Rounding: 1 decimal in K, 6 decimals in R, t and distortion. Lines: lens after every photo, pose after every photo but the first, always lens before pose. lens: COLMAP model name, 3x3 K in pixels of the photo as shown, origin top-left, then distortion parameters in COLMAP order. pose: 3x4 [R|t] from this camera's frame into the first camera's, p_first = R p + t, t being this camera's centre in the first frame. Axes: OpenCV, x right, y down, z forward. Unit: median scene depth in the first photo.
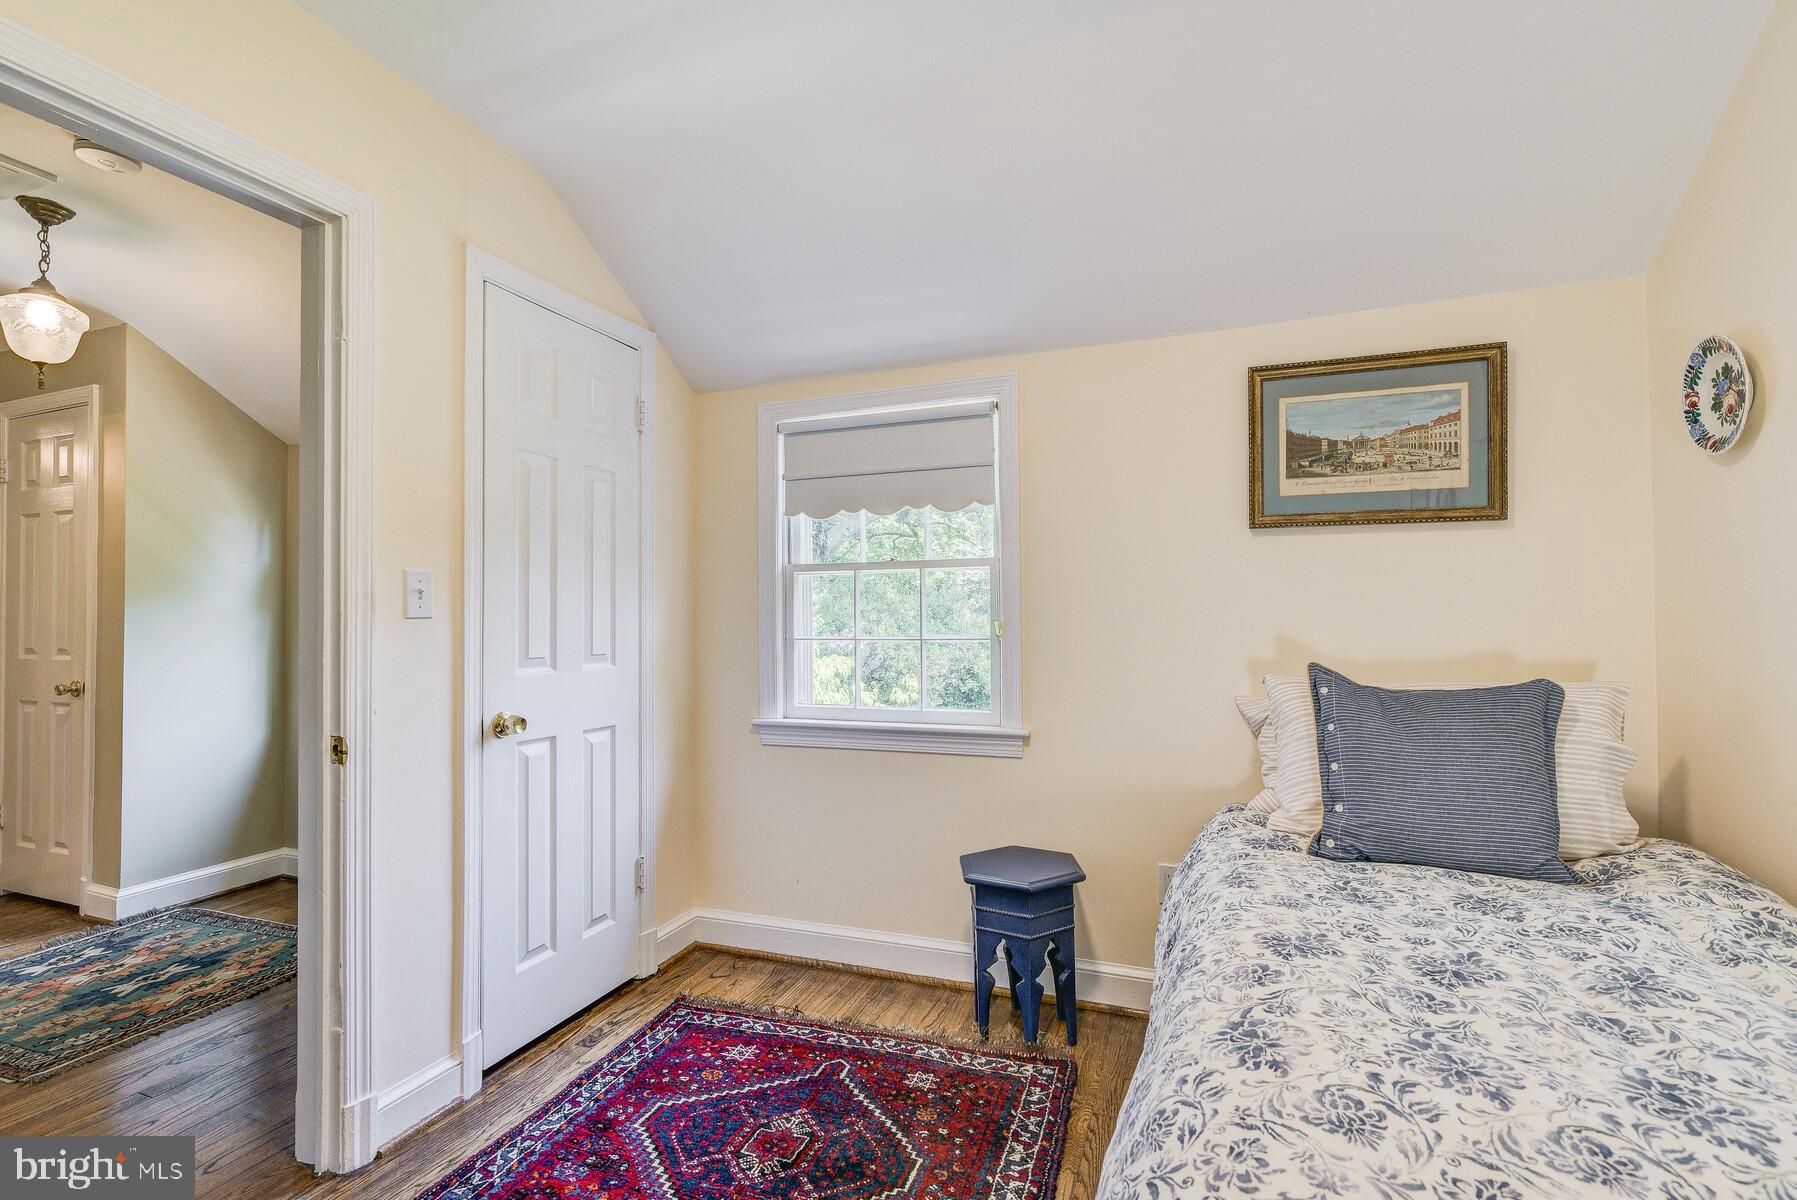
lens RADIAL K [[821.1, 0, 899.0], [0, 821.1, 607.8], [0, 0, 1]] dist [-0.011372, 0.003138]
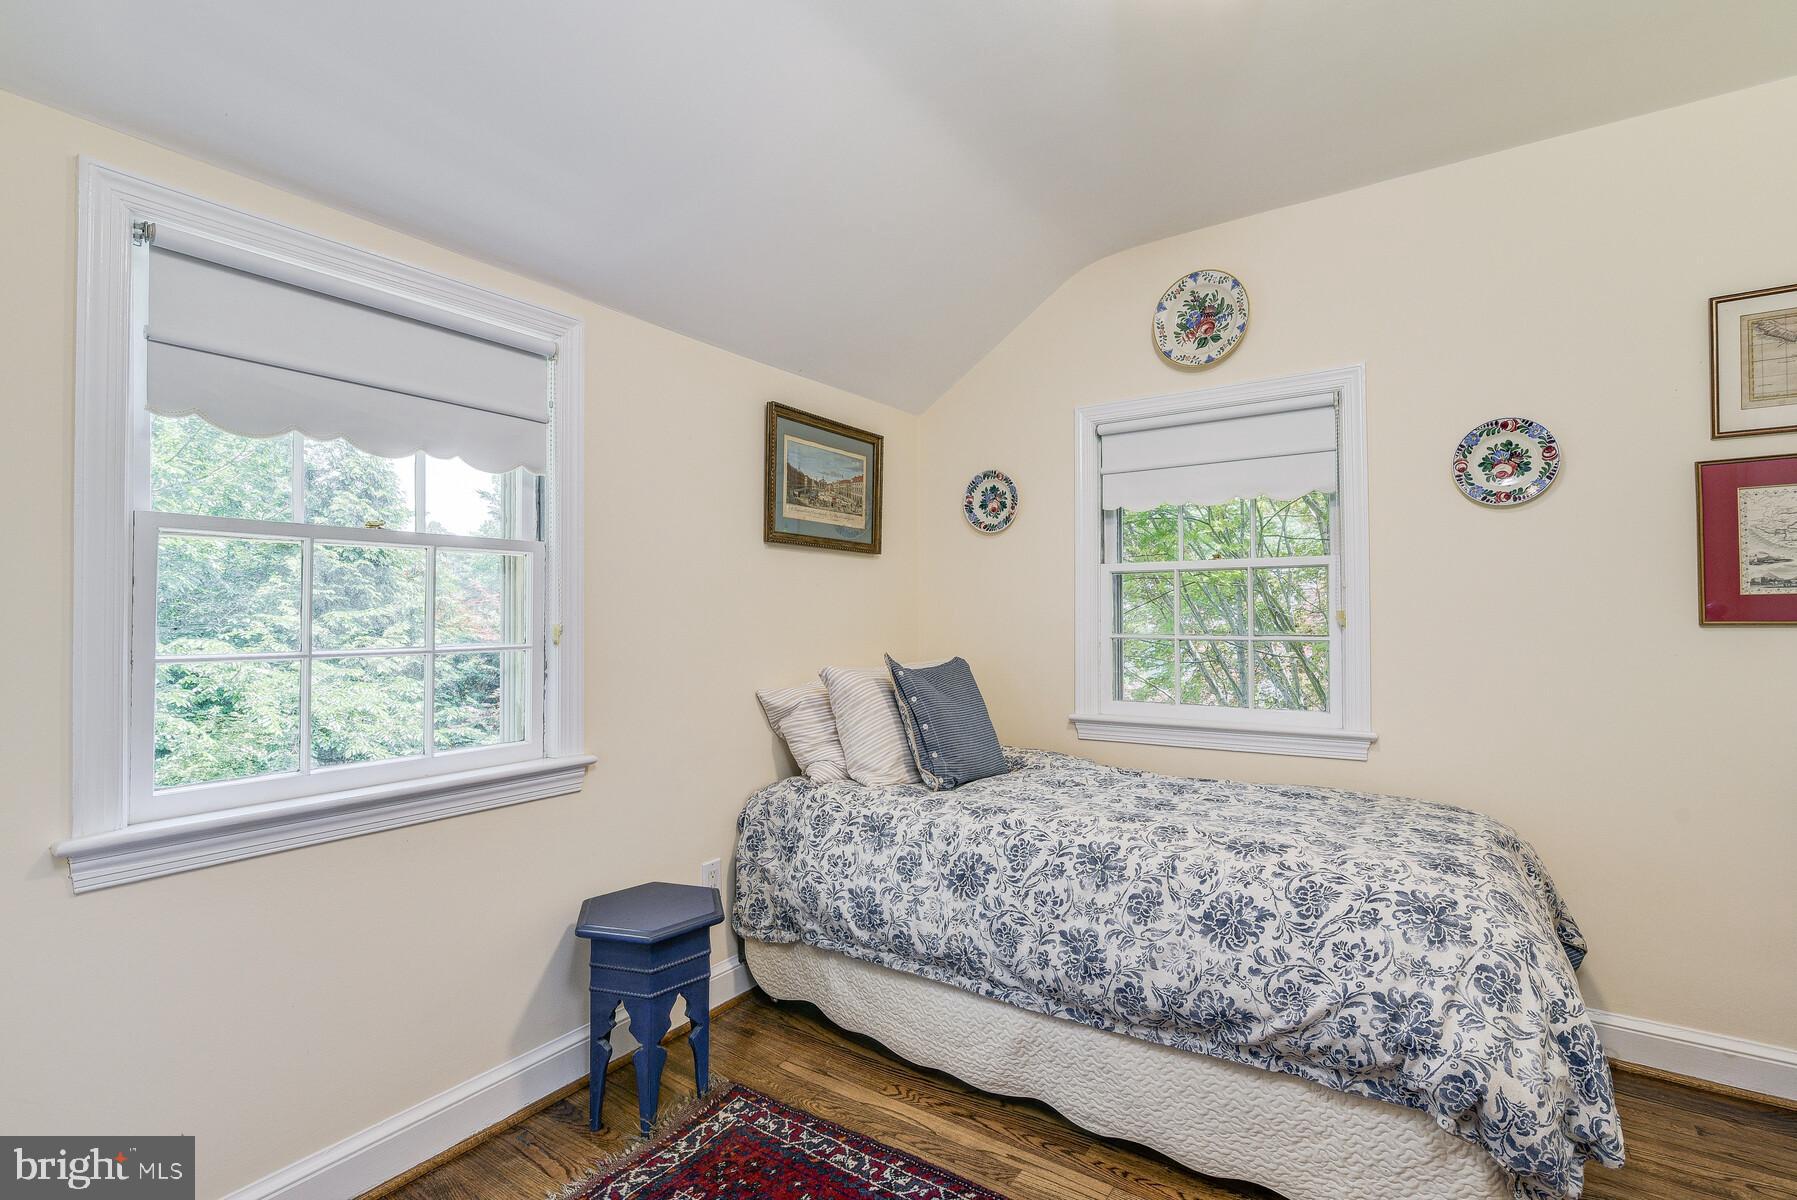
lens RADIAL K [[821.1, 0, 899.0], [0, 821.1, 605.4], [0, 0, 1]] dist [-0.011372, 0.003138]
pose [[0.229343, 0.021194, 0.973115, -0.705803], [-0.008065, 0.999770, -0.019873, 0.014844], [-0.973312, -0.003290, 0.229461, 0.619101]]
